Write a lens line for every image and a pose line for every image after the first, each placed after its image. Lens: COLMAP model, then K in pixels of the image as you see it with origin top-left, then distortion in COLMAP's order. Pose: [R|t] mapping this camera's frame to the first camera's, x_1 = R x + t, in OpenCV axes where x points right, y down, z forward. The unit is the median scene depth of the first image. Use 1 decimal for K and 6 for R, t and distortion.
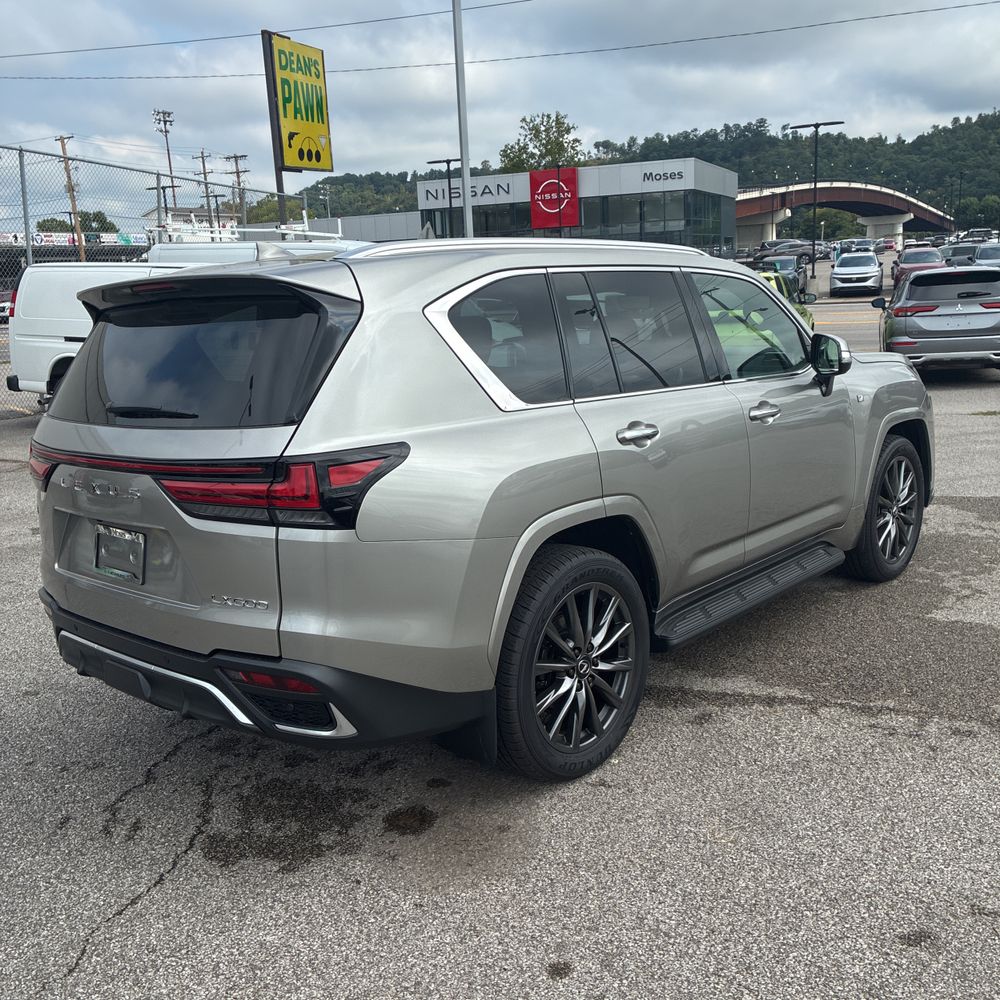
lens RADIAL K [[1006.9, 0, 497.5], [0, 1006.9, 501.4], [0, 0, 1]] dist [0.034287, -0.011538]
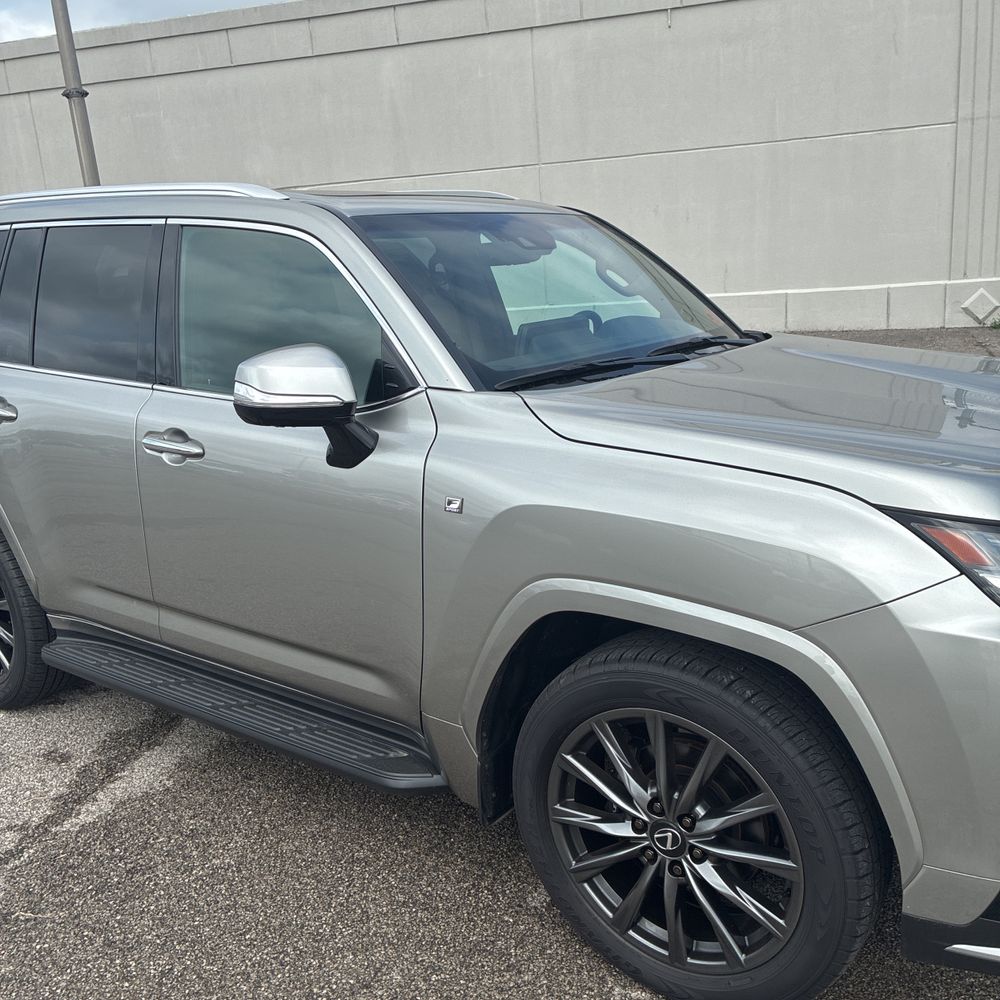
lens RADIAL K [[1006.9, 0, 497.5], [0, 1006.9, 501.4], [0, 0, 1]] dist [0.034287, -0.011538]
pose [[0.108614, 0.298849, -0.948099, 0.926750], [-0.163836, 0.946081, 0.279444, -0.274041], [0.980490, 0.124982, 0.151720, 1.119293]]
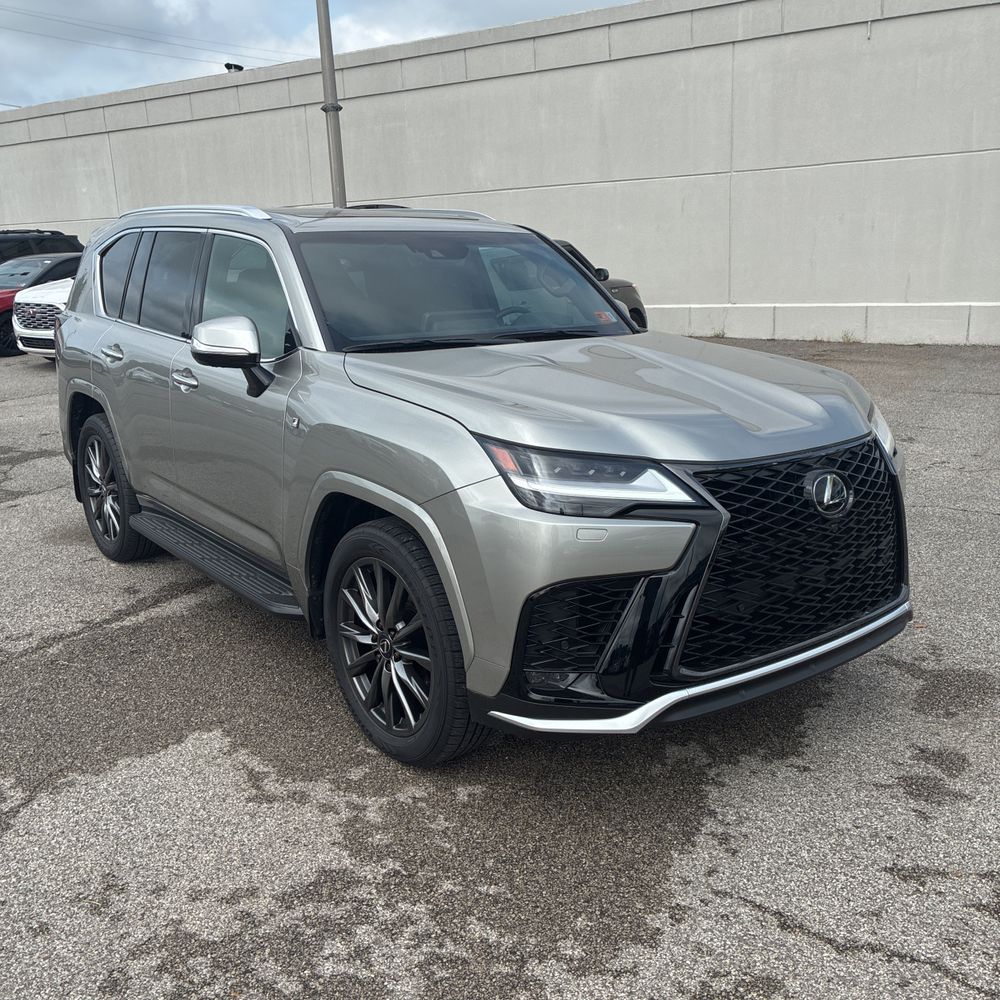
lens RADIAL K [[1006.9, 0, 497.5], [0, 1006.9, 501.4], [0, 0, 1]] dist [0.034287, -0.011538]
pose [[-0.175223, 0.300070, -0.937686, 1.187814], [-0.177091, 0.927280, 0.329833, -0.362488], [0.968471, 0.223850, -0.109341, 1.443703]]
